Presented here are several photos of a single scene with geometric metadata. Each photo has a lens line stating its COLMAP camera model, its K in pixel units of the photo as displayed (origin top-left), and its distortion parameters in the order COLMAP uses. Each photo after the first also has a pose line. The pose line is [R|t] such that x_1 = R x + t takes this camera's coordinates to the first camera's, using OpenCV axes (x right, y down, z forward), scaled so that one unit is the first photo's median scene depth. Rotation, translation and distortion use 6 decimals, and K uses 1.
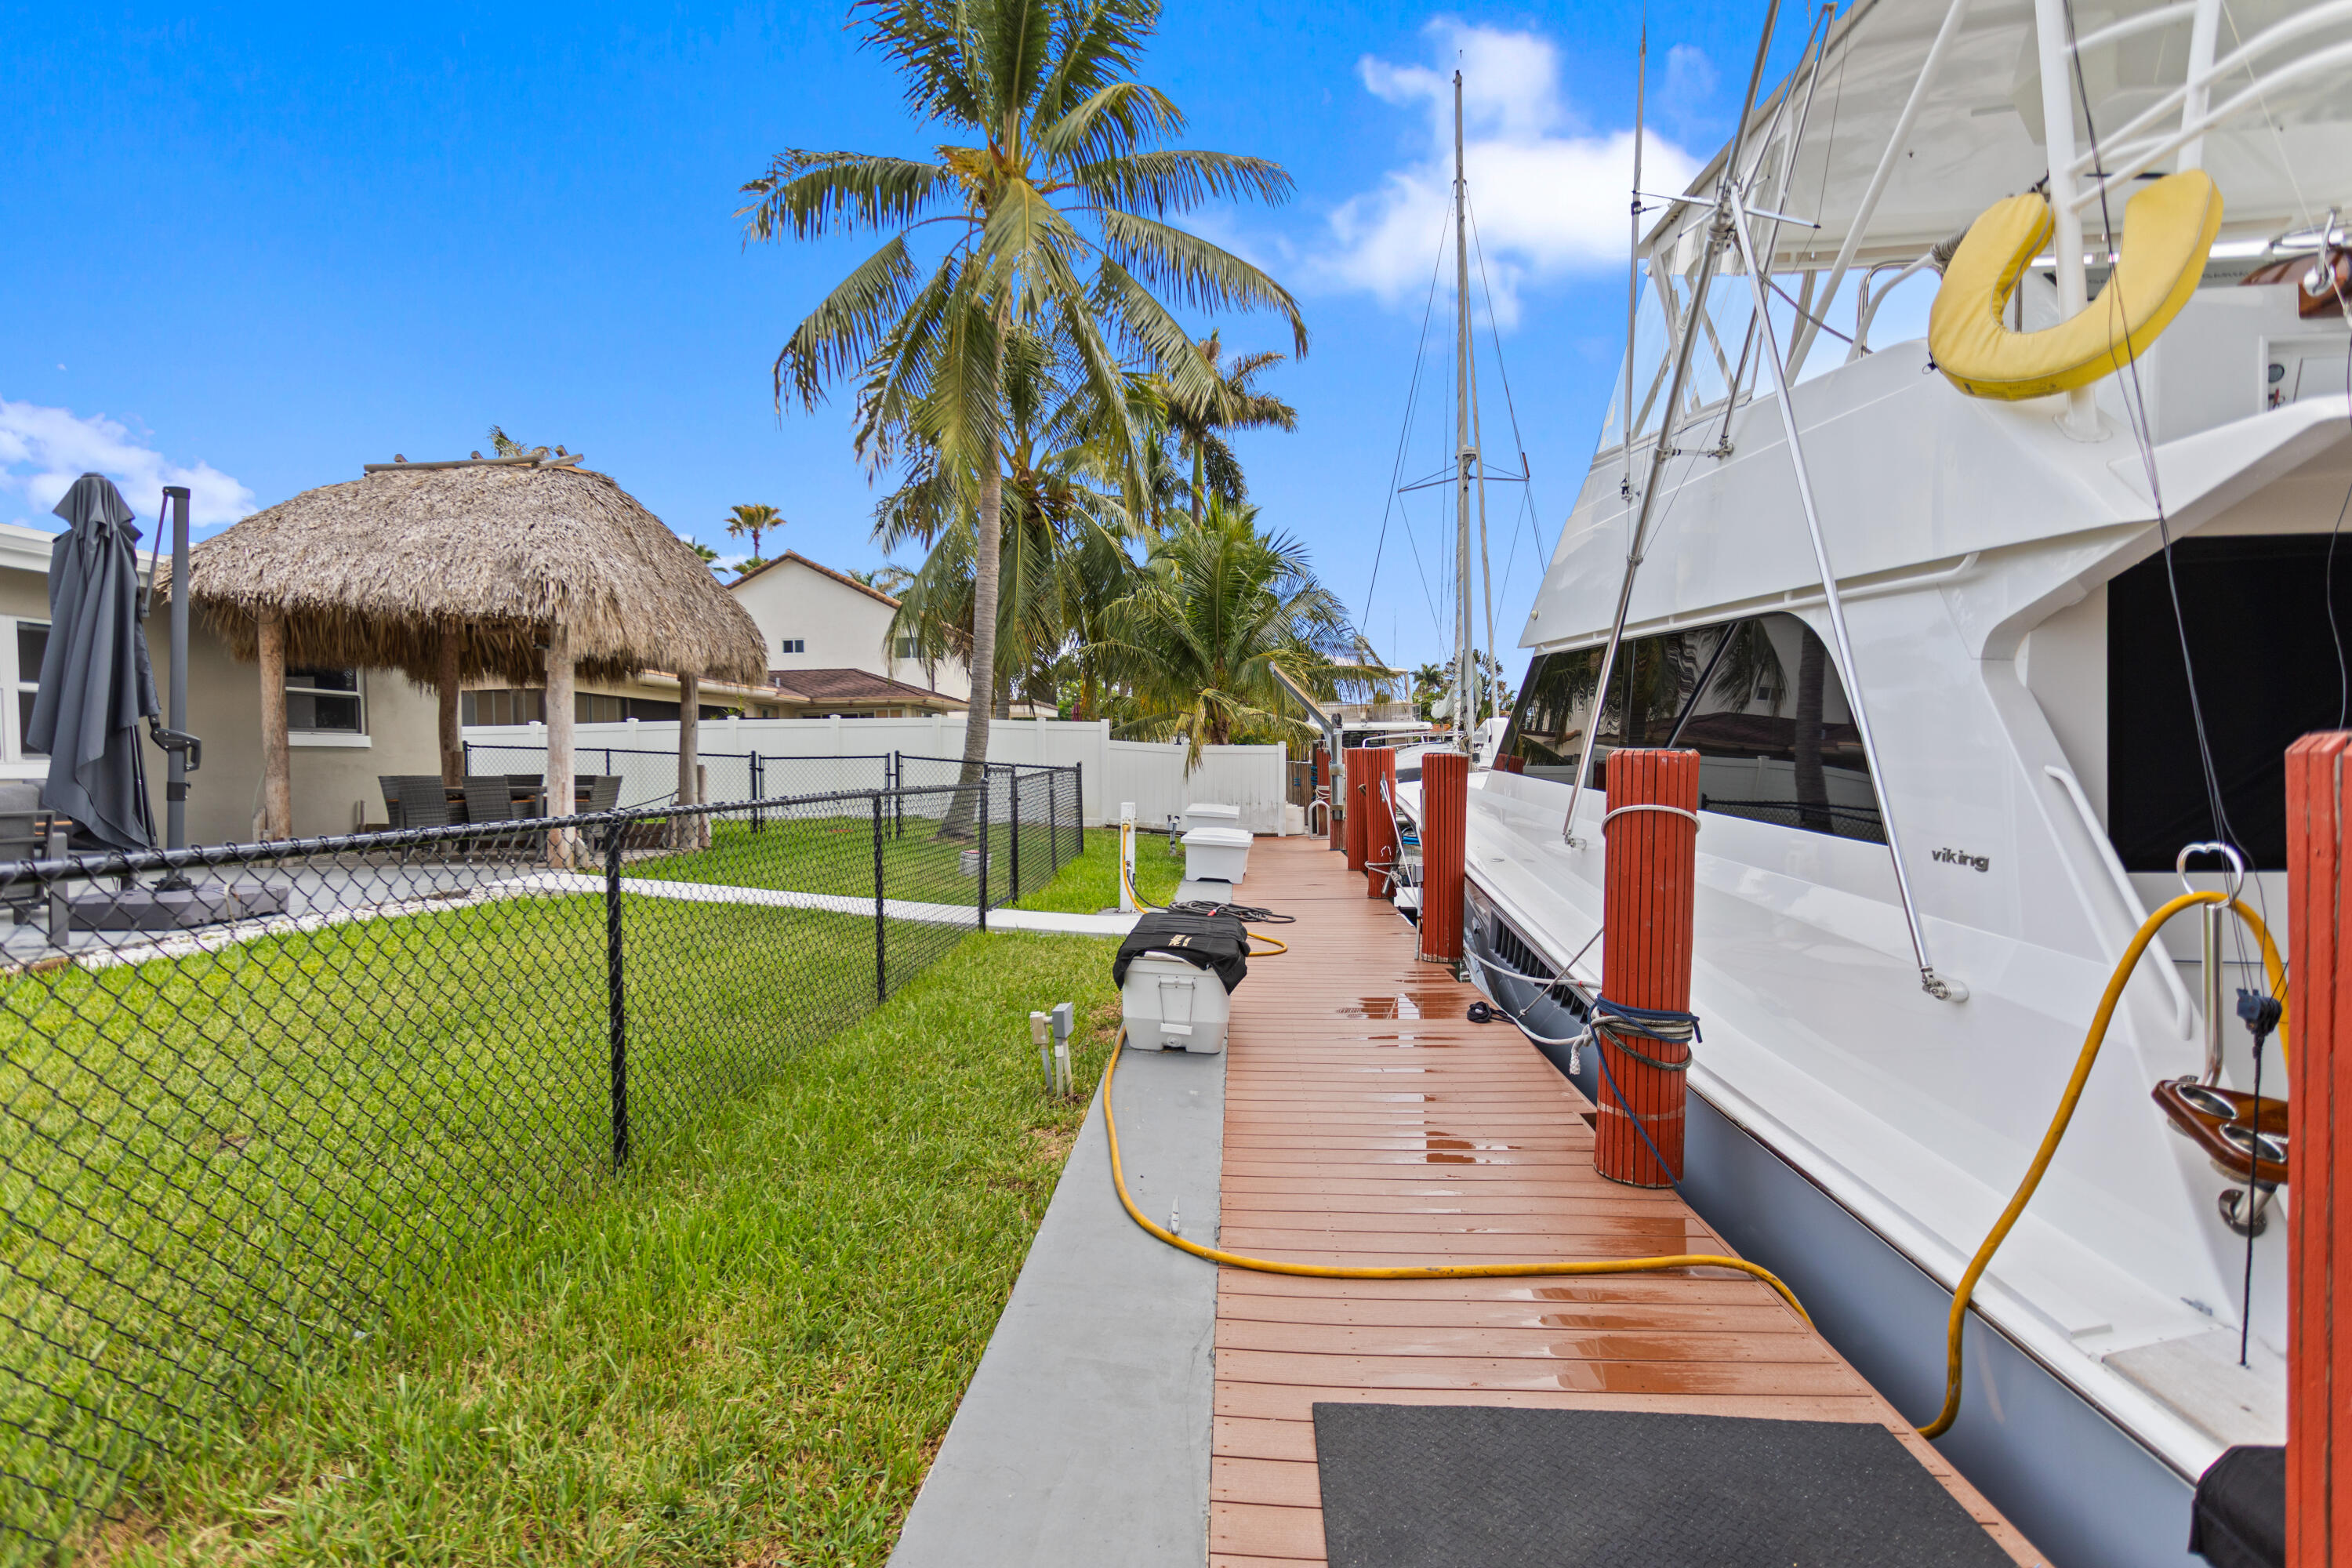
lens RADIAL K [[1157.0, 0, 1166.8], [0, 1157.0, 784.0], [0, 0, 1]] dist [0.010814, 0.000091]
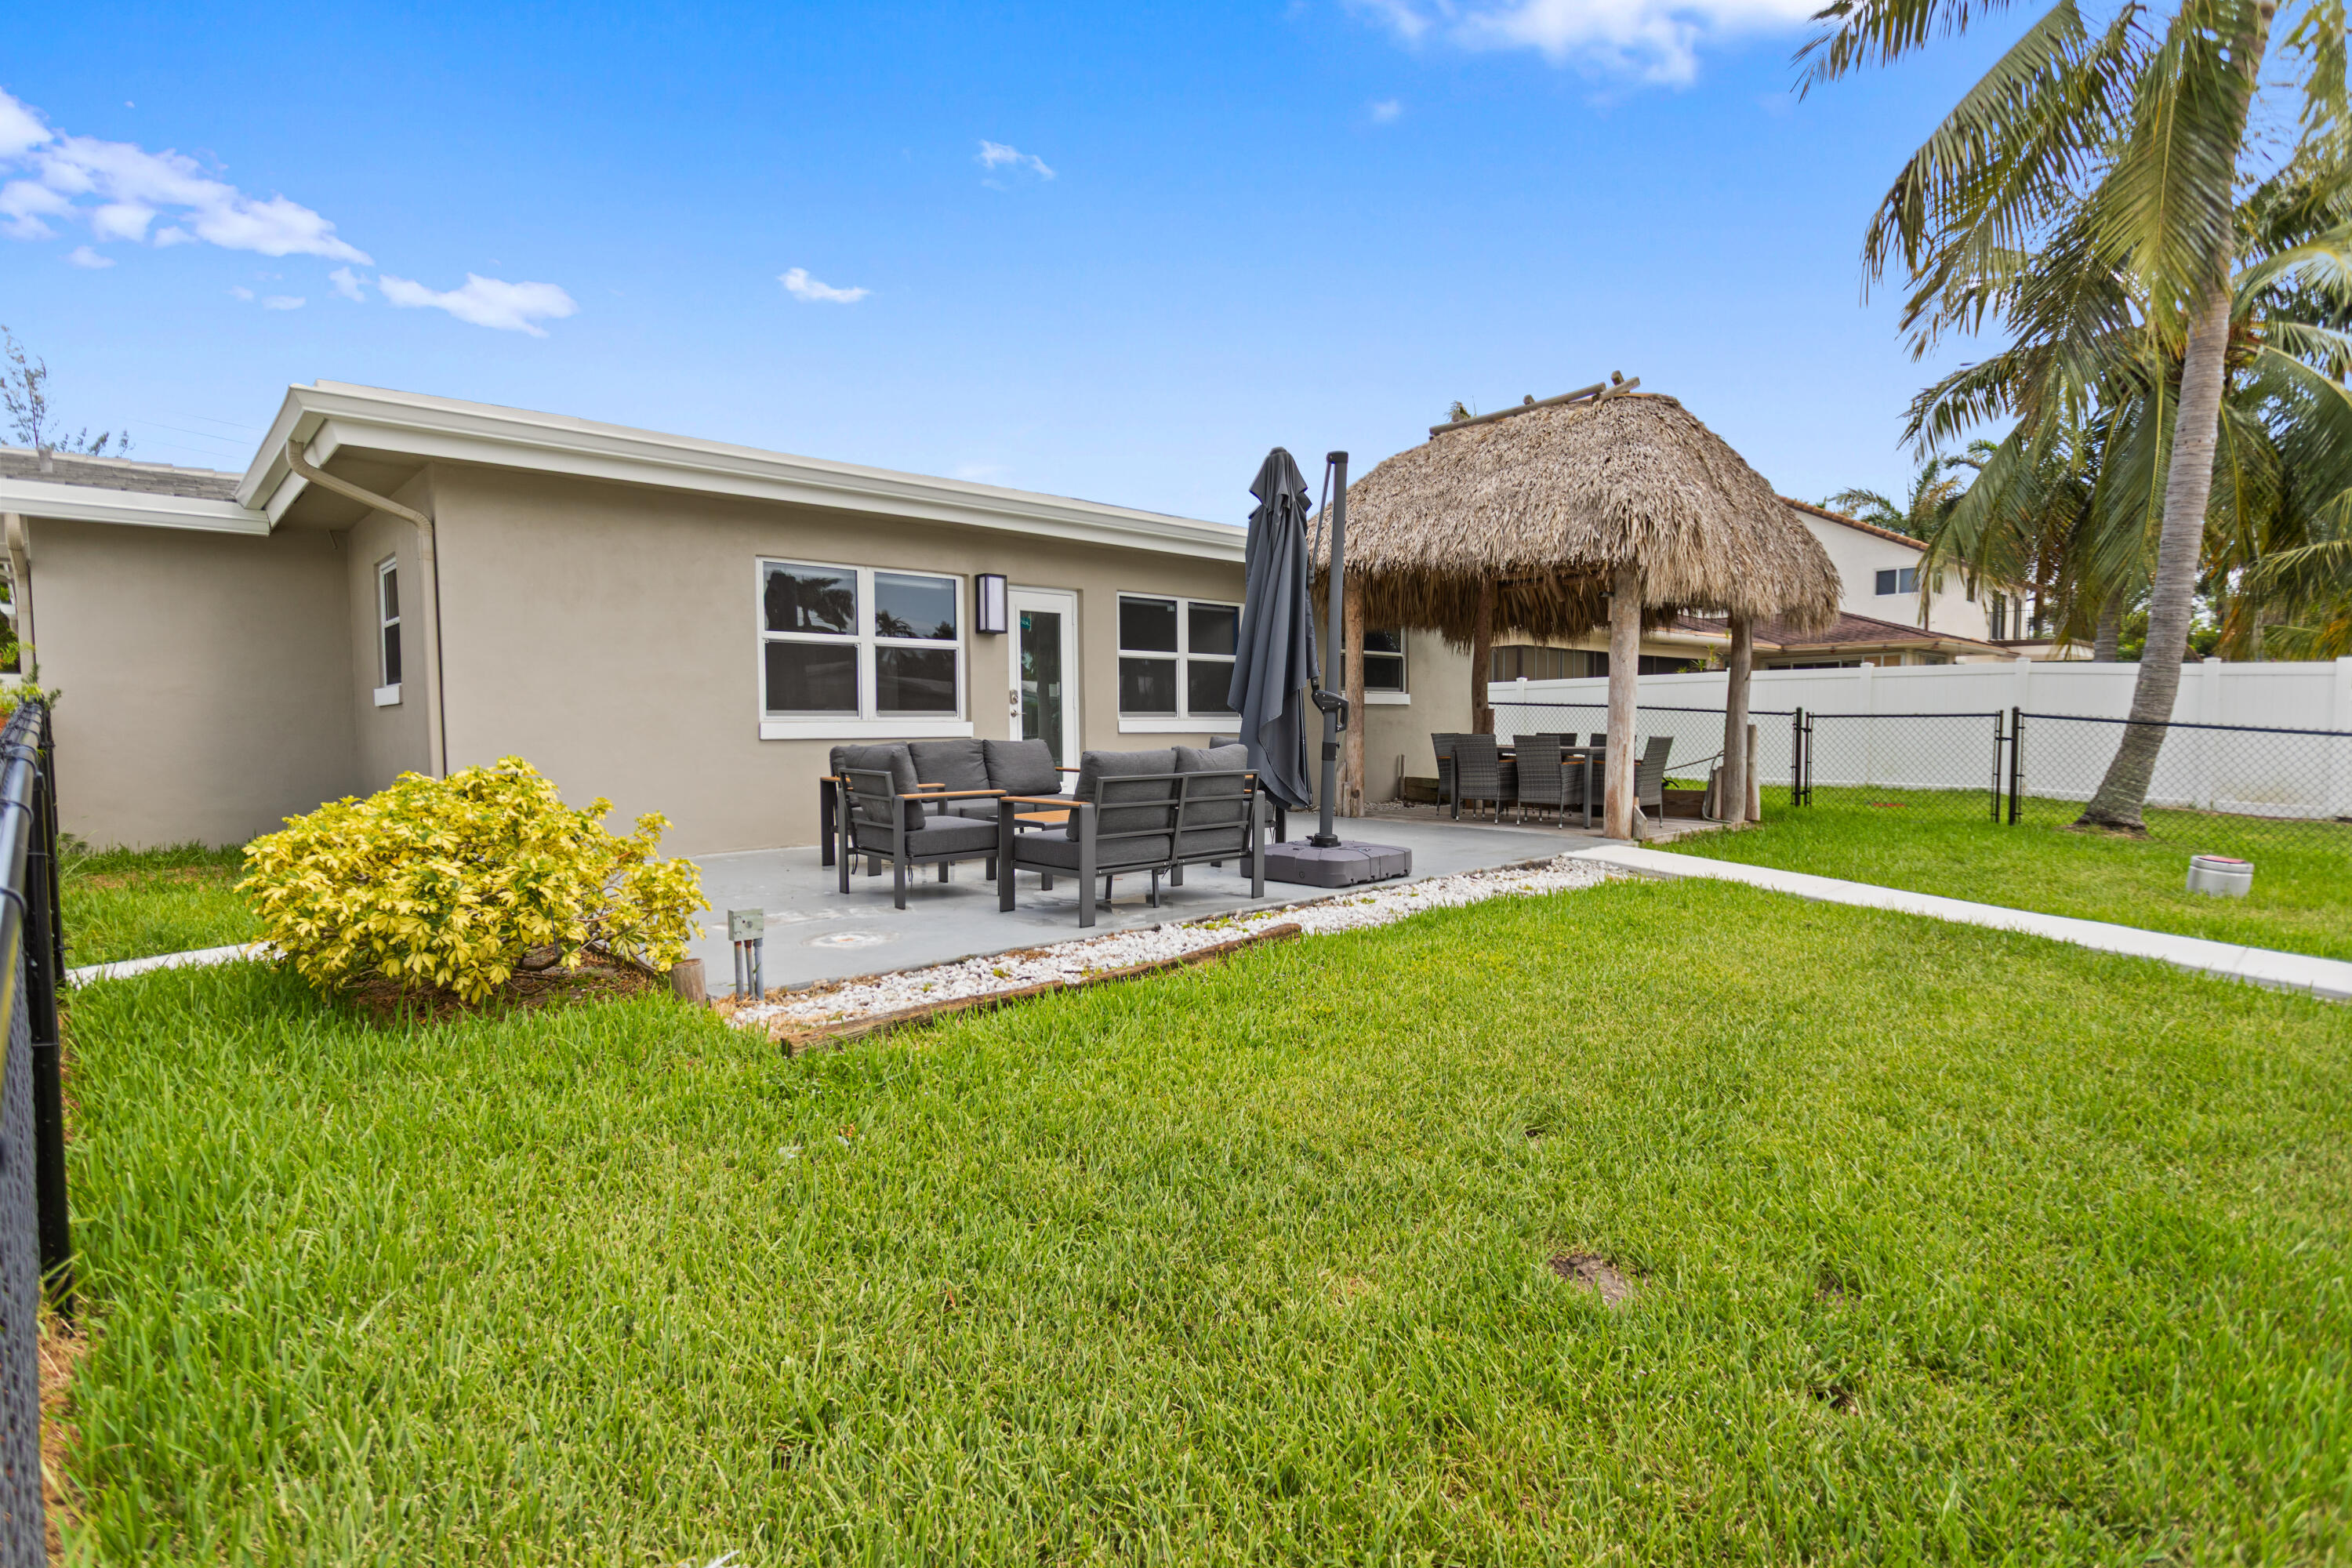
lens RADIAL K [[1137.9, 0, 1176.0], [0, 1137.9, 784.0], [0, 0, 1]] dist [0.015585, 0.000000]
pose [[0.742468, 0.043854, -0.668445, -0.185101], [-0.016171, 0.998737, 0.047561, -0.007153], [0.669686, -0.024503, 0.742240, 0.107399]]
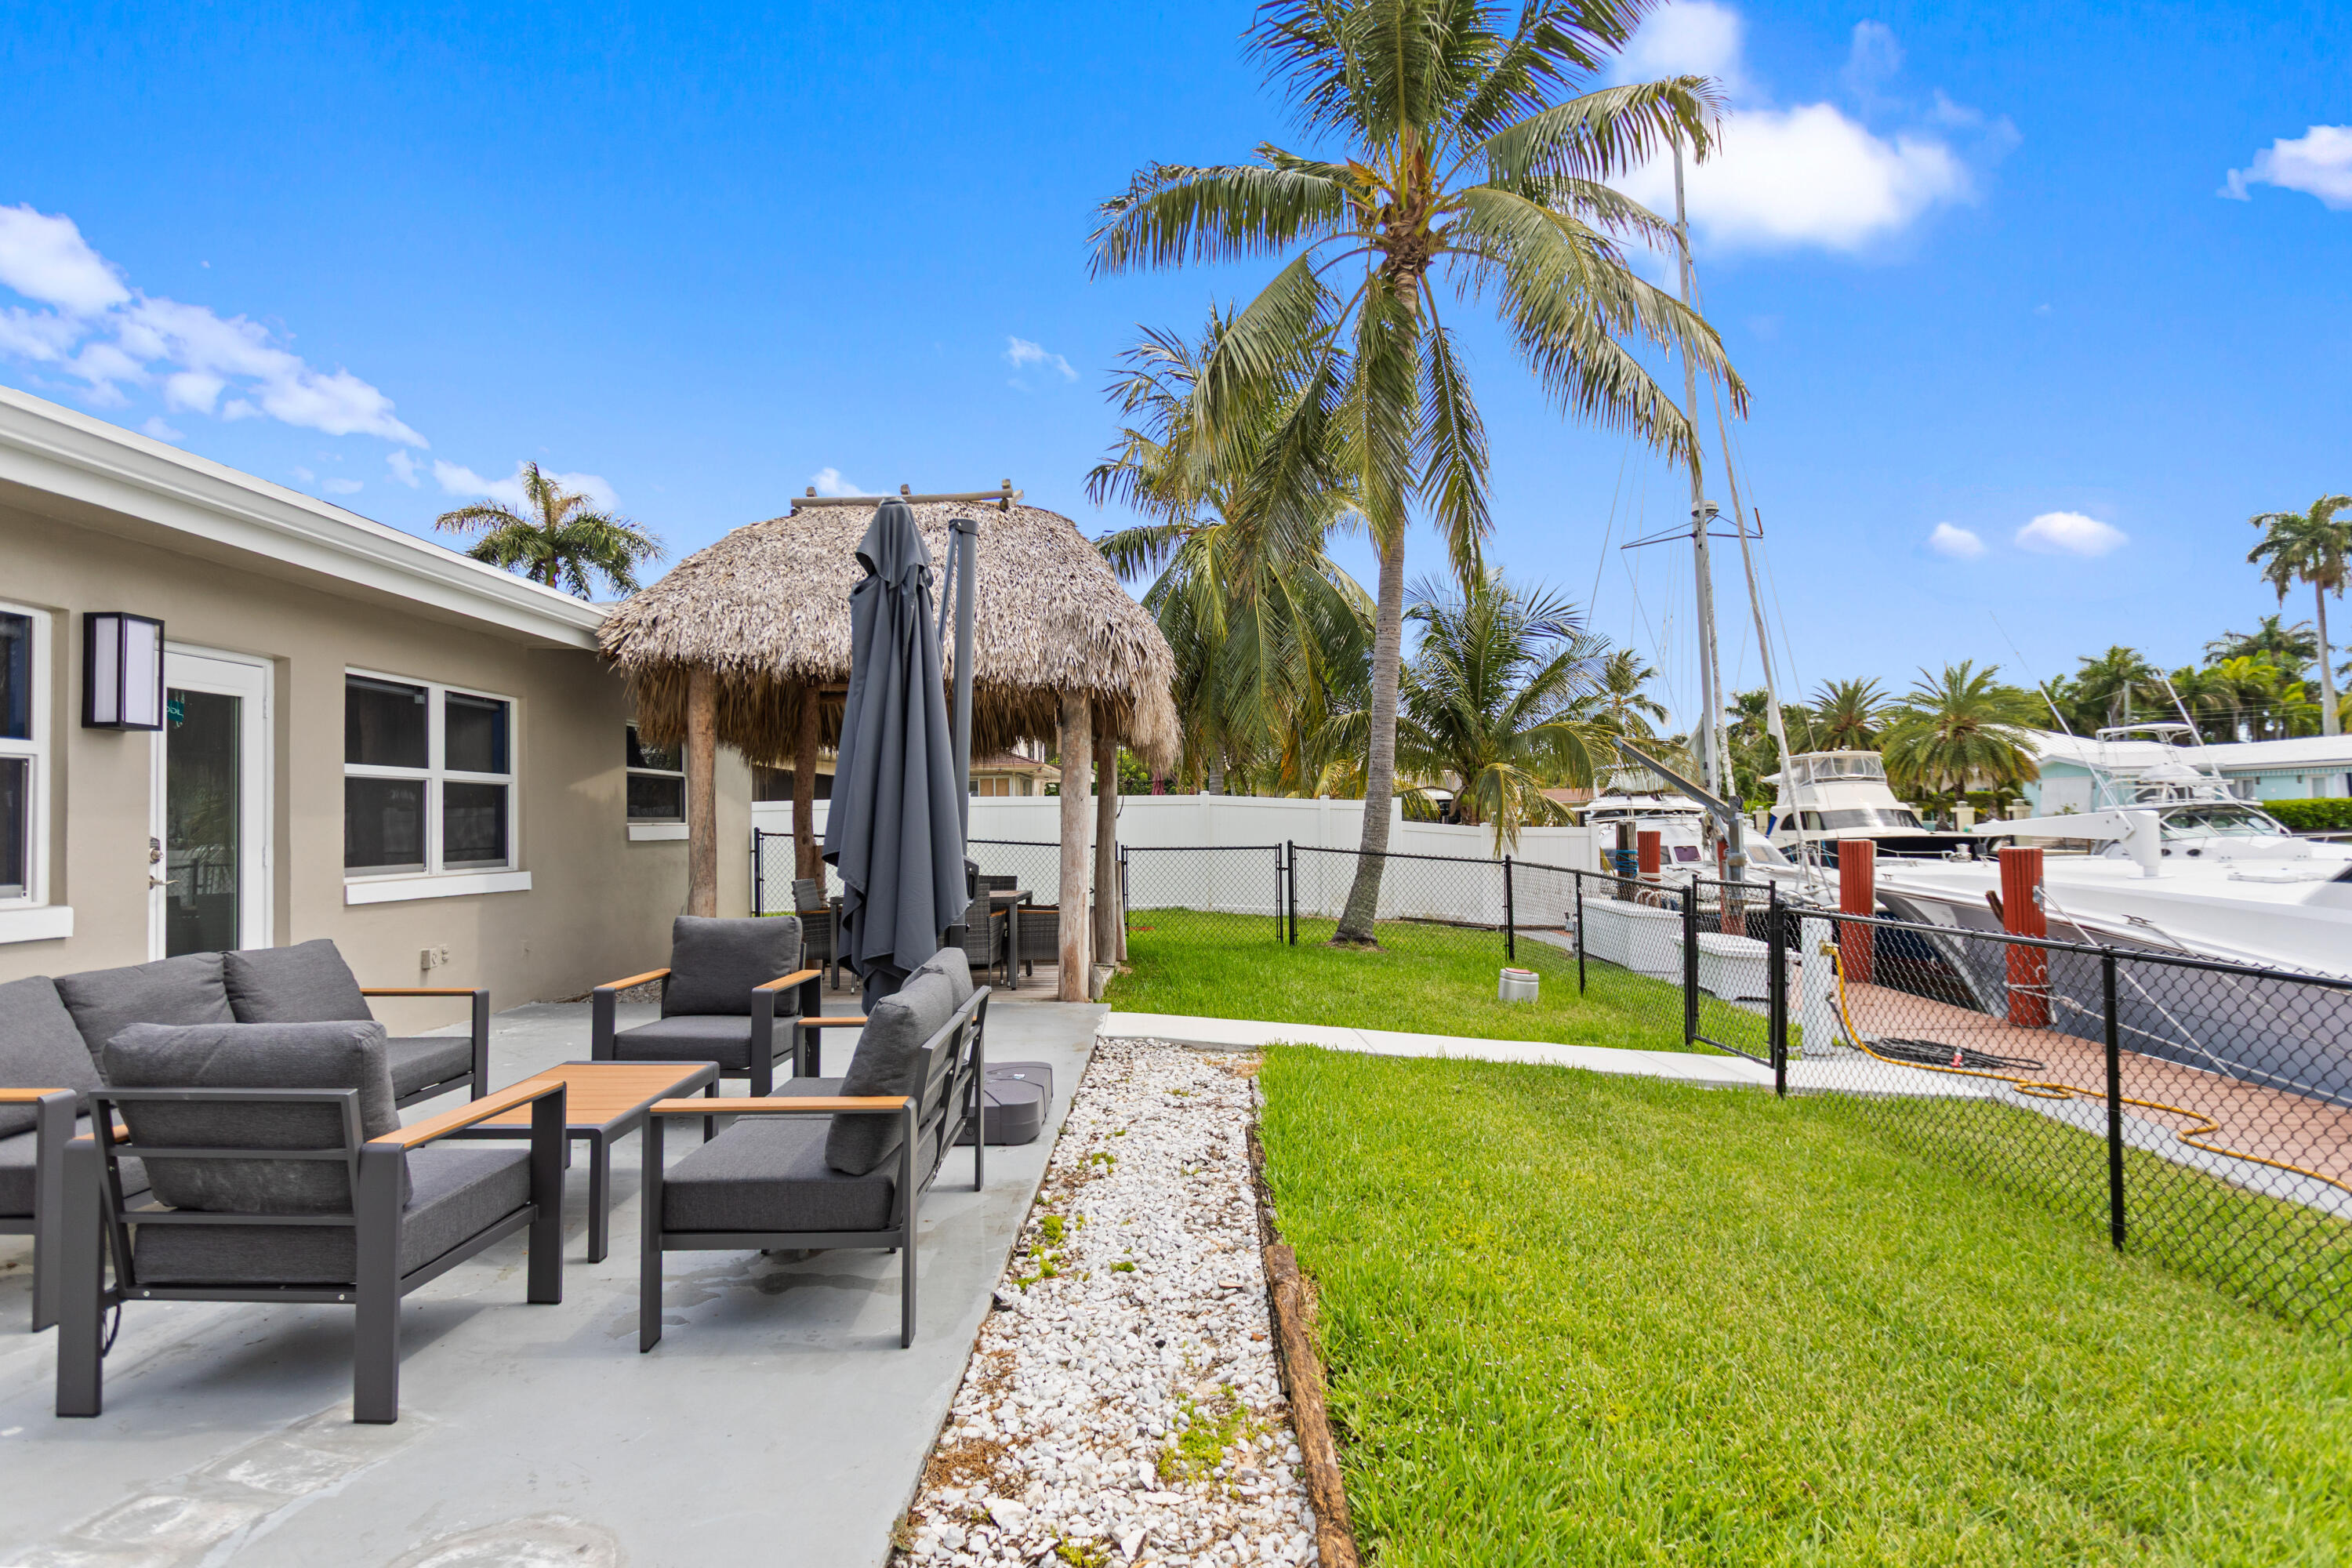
lens RADIAL K [[1193.3, 0, 1156.7], [0, 1193.3, 789.4], [0, 0, 1]] dist [0.013513, 0.000635]
pose [[0.997928, 0.001739, 0.064317, -0.522351], [0.001251, 0.998921, -0.046418, -0.034358], [-0.064328, 0.046403, 0.996849, 0.172706]]
